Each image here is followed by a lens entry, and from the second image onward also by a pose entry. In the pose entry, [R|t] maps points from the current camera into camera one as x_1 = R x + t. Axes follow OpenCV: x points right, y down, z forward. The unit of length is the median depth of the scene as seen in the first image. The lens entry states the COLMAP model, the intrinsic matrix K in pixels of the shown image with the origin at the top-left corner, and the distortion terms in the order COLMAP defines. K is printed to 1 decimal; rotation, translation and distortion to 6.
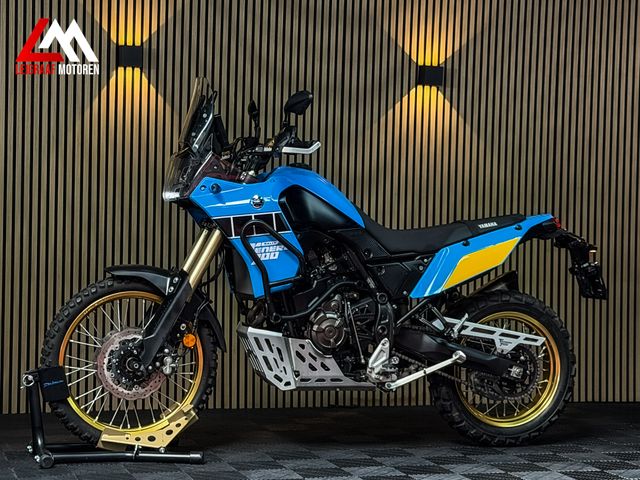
lens RADIAL K [[1414.0, 0, 320.0], [0, 1414.0, 240.0], [0, 0, 1]] dist [0.111519, 0.433465]
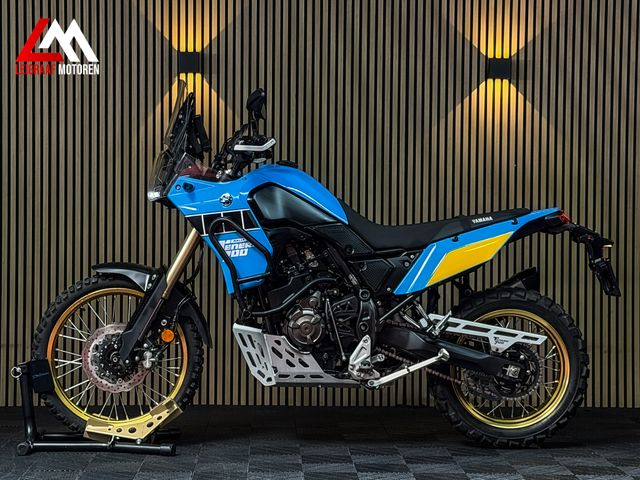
lens RADIAL K [[1414.0, 0, 320.0], [0, 1414.0, 240.0], [0, 0, 1]] dist [0.111519, 0.433465]
pose [[0.965880, -0.010475, -0.258780, 0.266628], [0.009428, 0.999942, -0.005286, 0.007524], [0.258820, 0.002666, 0.965922, 0.033610]]
